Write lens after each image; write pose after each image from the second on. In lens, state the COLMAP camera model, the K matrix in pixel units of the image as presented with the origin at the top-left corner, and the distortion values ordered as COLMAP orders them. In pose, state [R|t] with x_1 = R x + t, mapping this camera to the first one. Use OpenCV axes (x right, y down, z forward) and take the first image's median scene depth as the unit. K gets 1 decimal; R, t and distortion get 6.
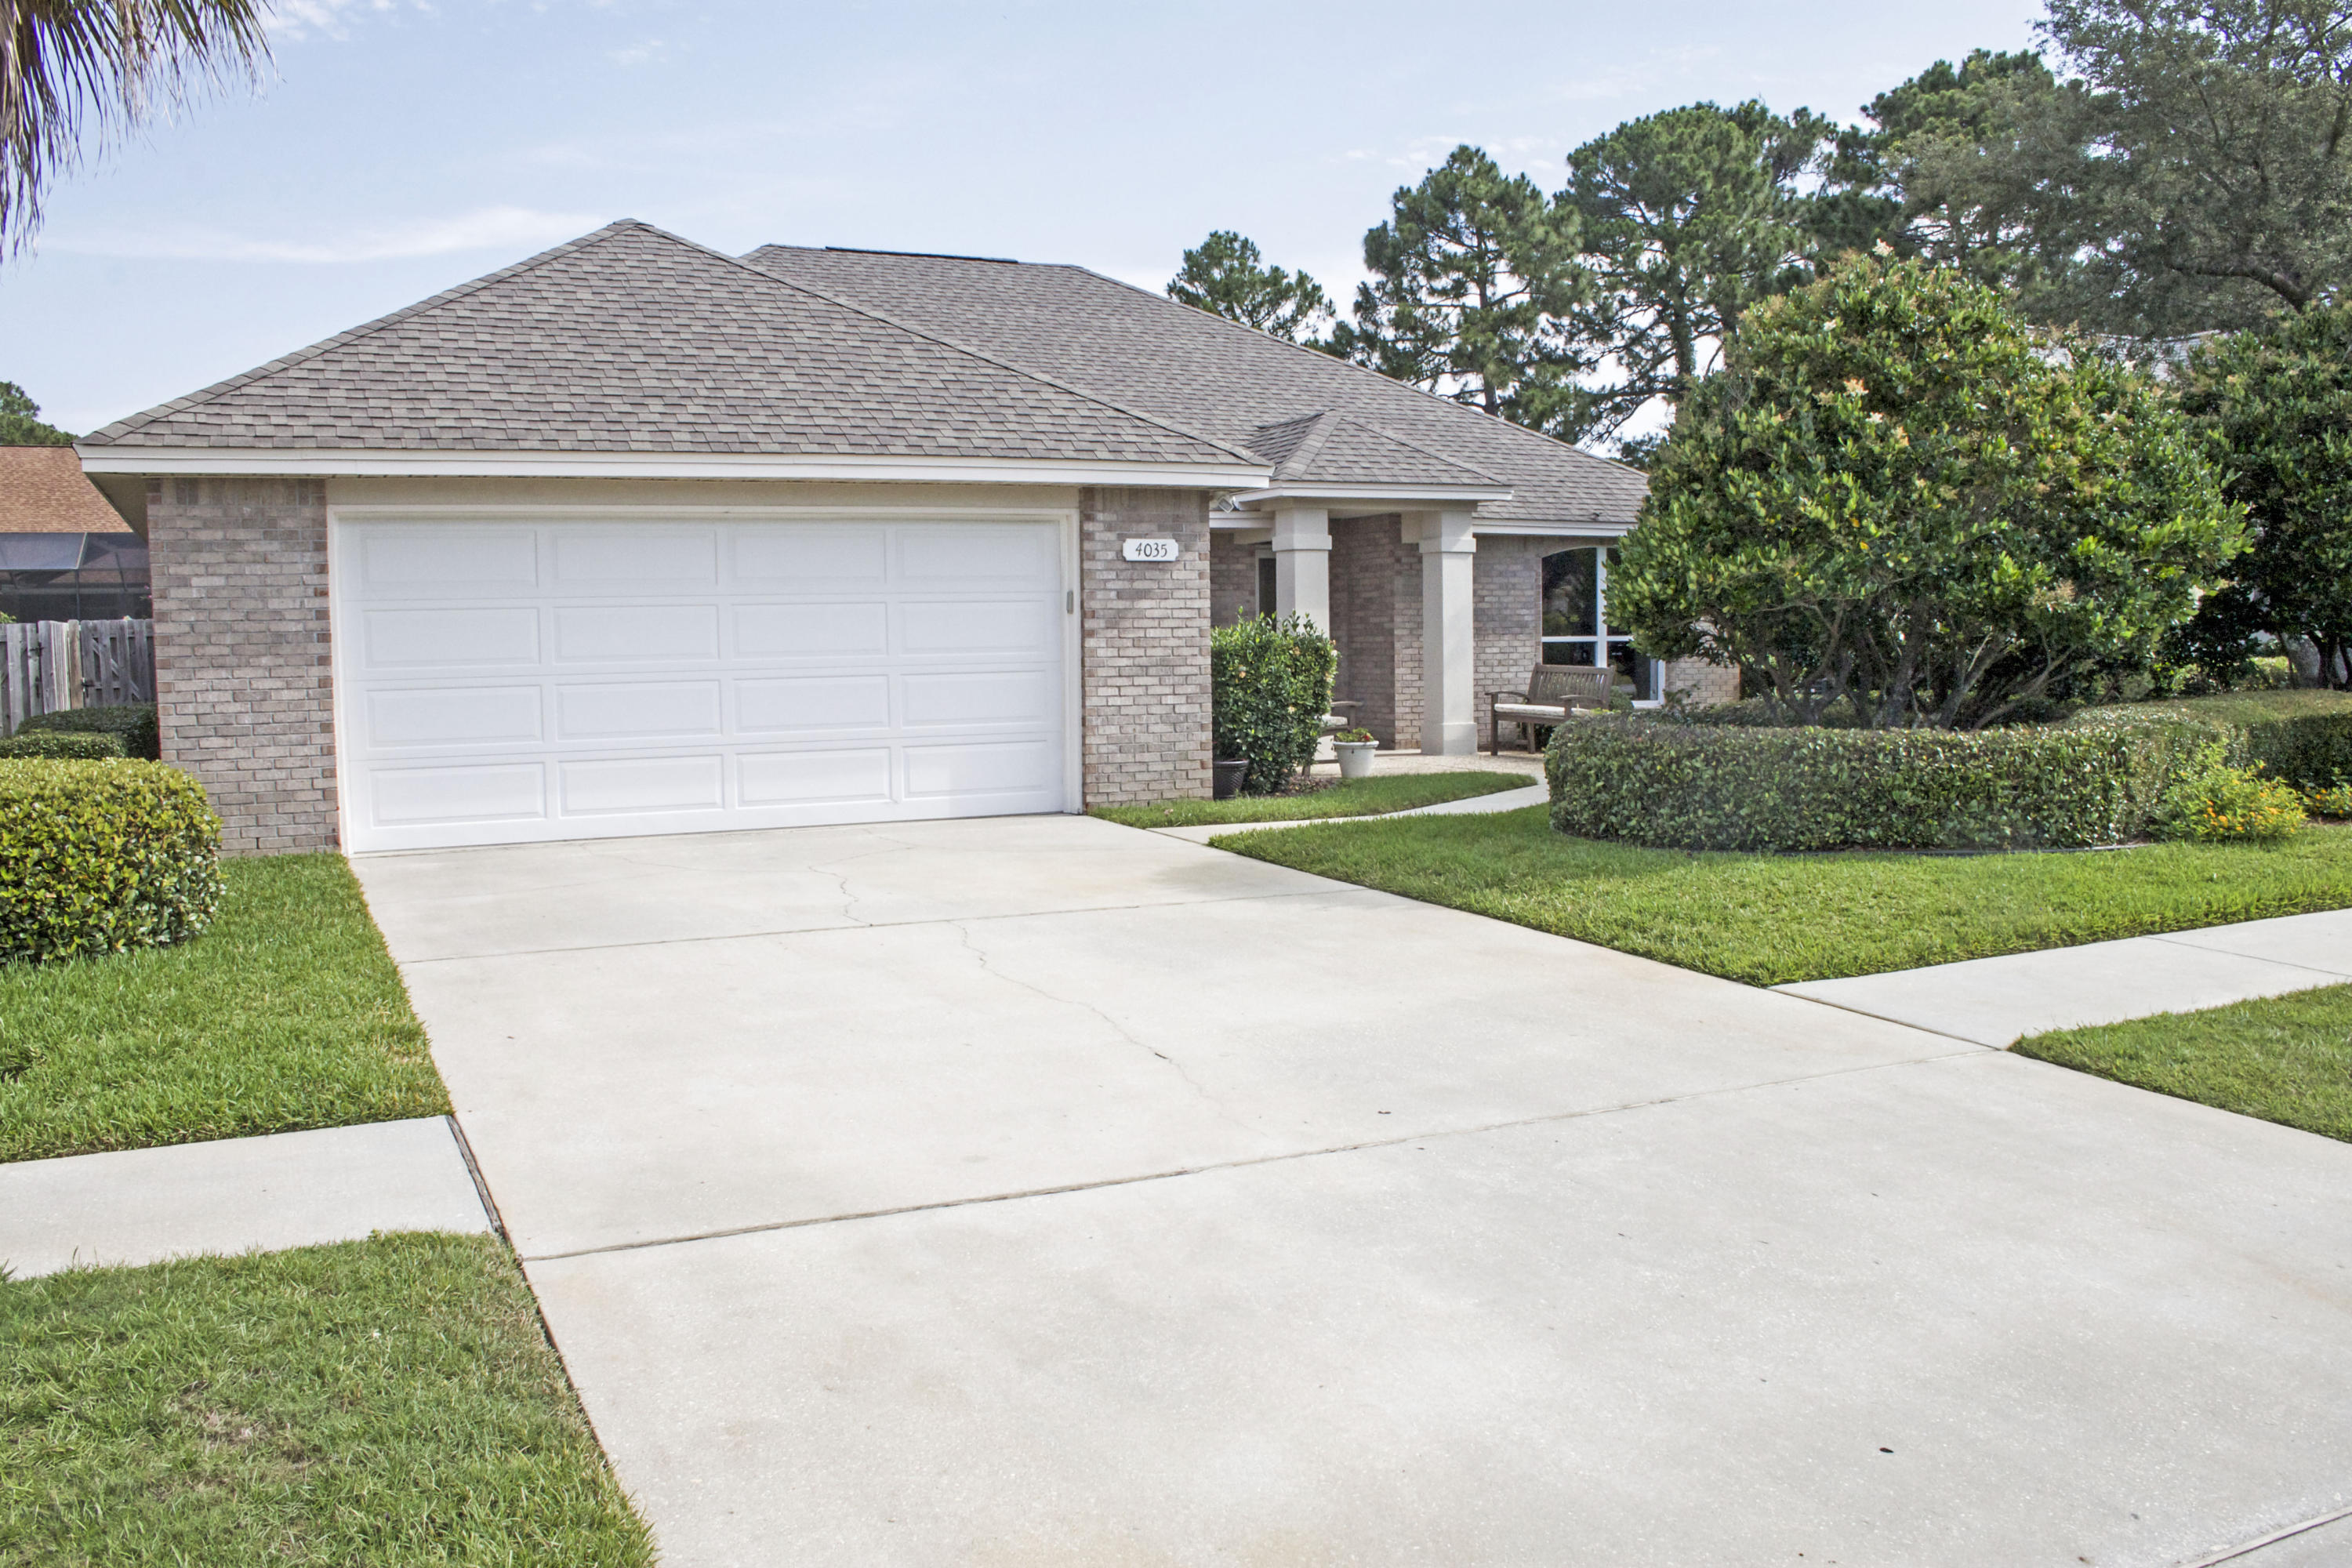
lens RADIAL K [[1960.9, 0, 1190.9], [0, 1960.9, 792.7], [0, 0, 1]] dist [-0.151753, 0.123505]
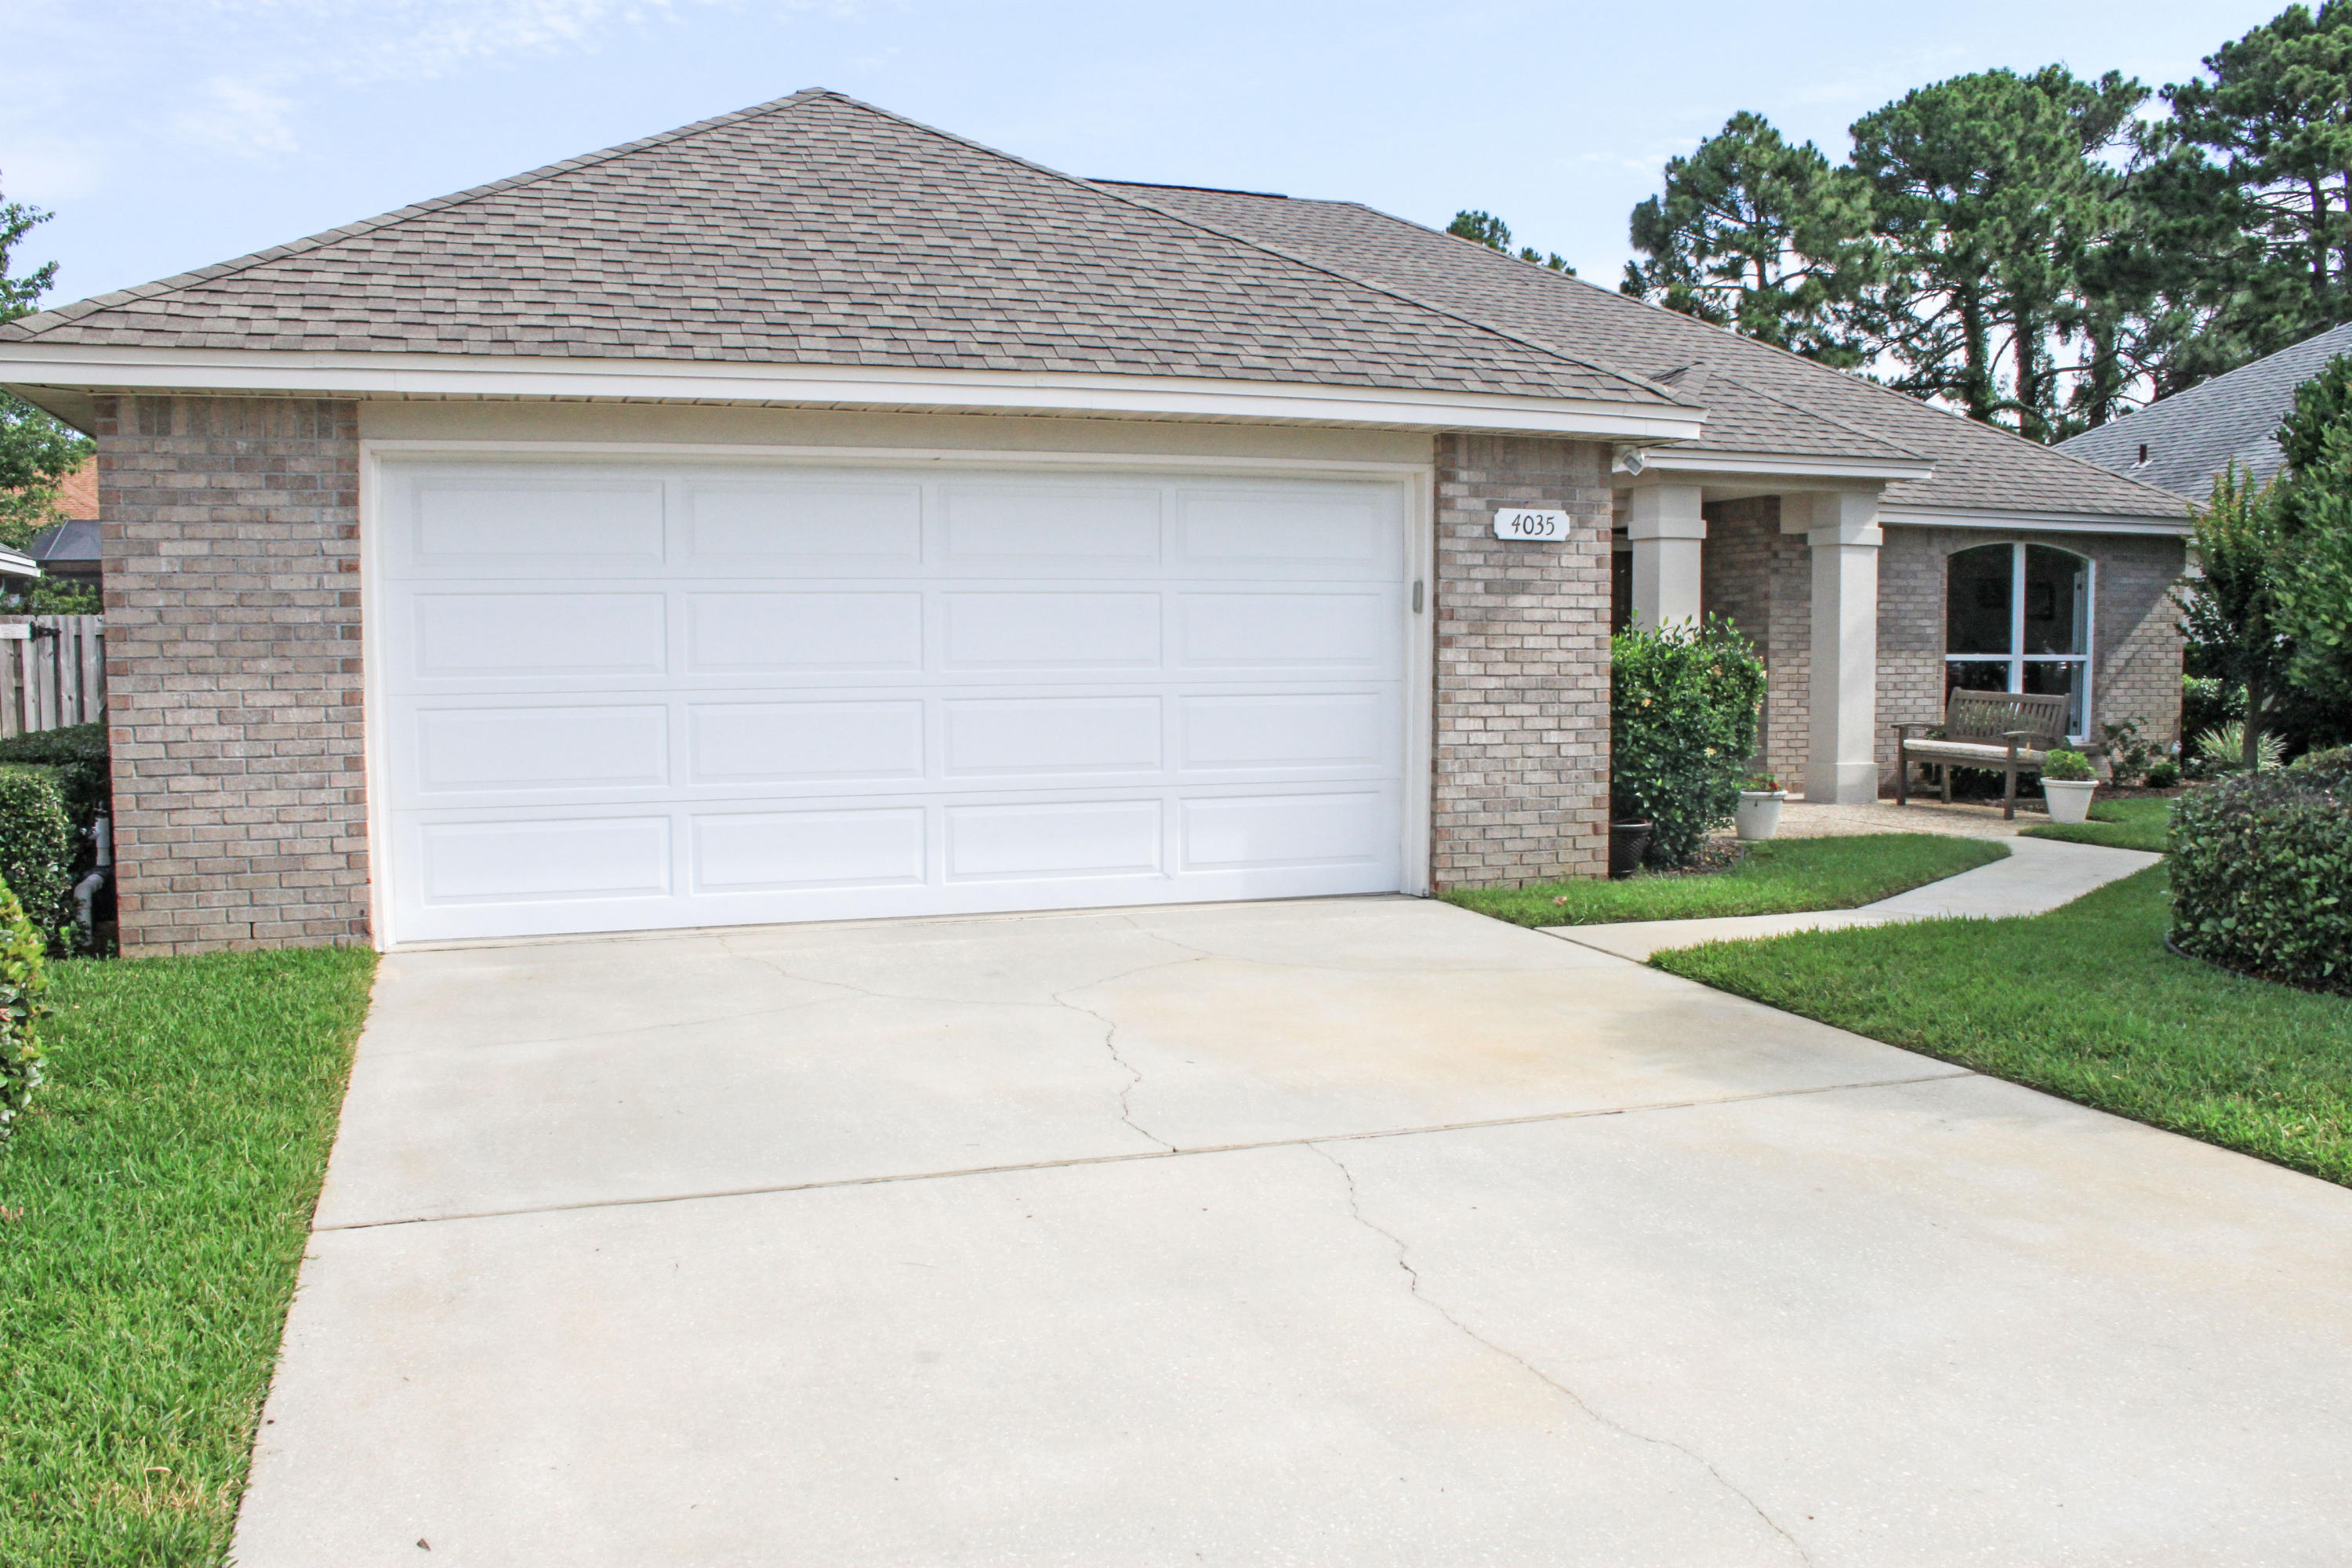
lens RADIAL K [[1960.9, 0, 1190.0], [0, 1960.9, 801.2], [0, 0, 1]] dist [-0.151753, 0.123505]
pose [[0.994319, 0.020092, -0.104523, -0.067339], [-0.020037, 0.999798, 0.001576, -0.022868], [0.104534, 0.000528, 0.994521, 0.287287]]
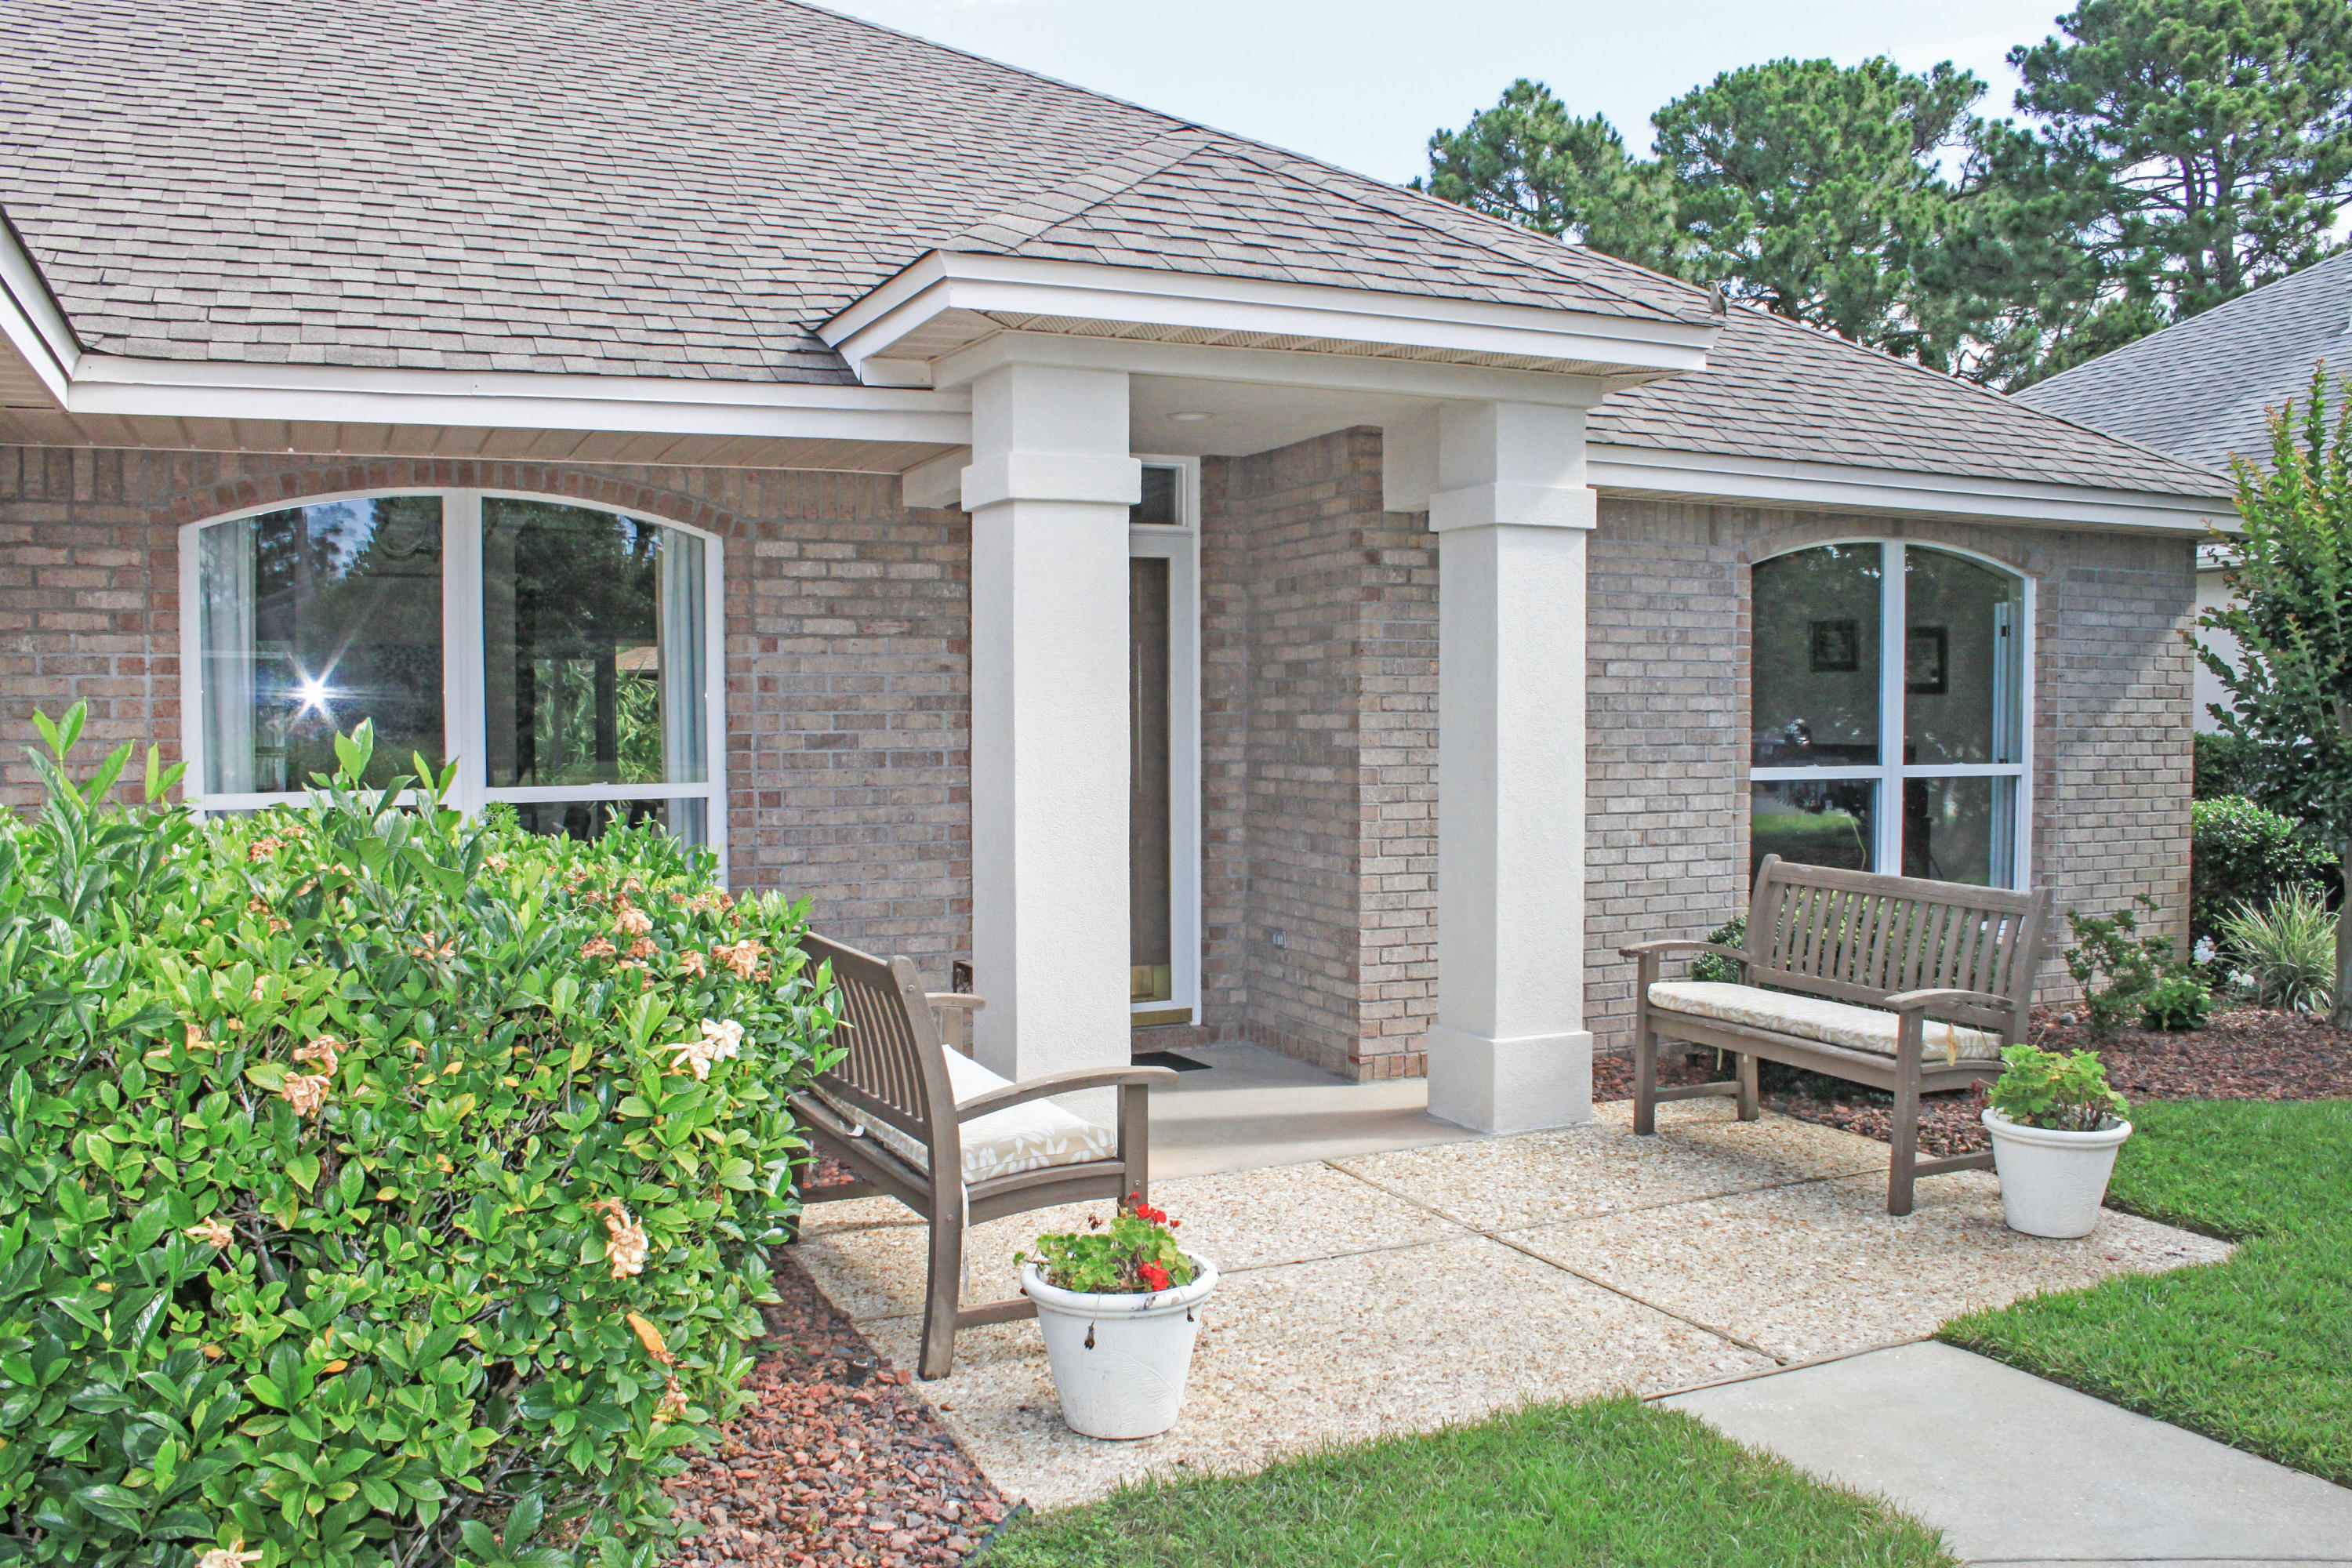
lens RADIAL K [[1960.9, 0, 1188.9], [0, 1960.9, 809.4], [0, 0, 1]] dist [-0.151753, 0.123505]
pose [[0.999651, 0.012943, -0.023035, 0.118520], [-0.013565, 0.999542, -0.027065, -0.091503], [0.022674, 0.027368, 0.999368, 0.937955]]
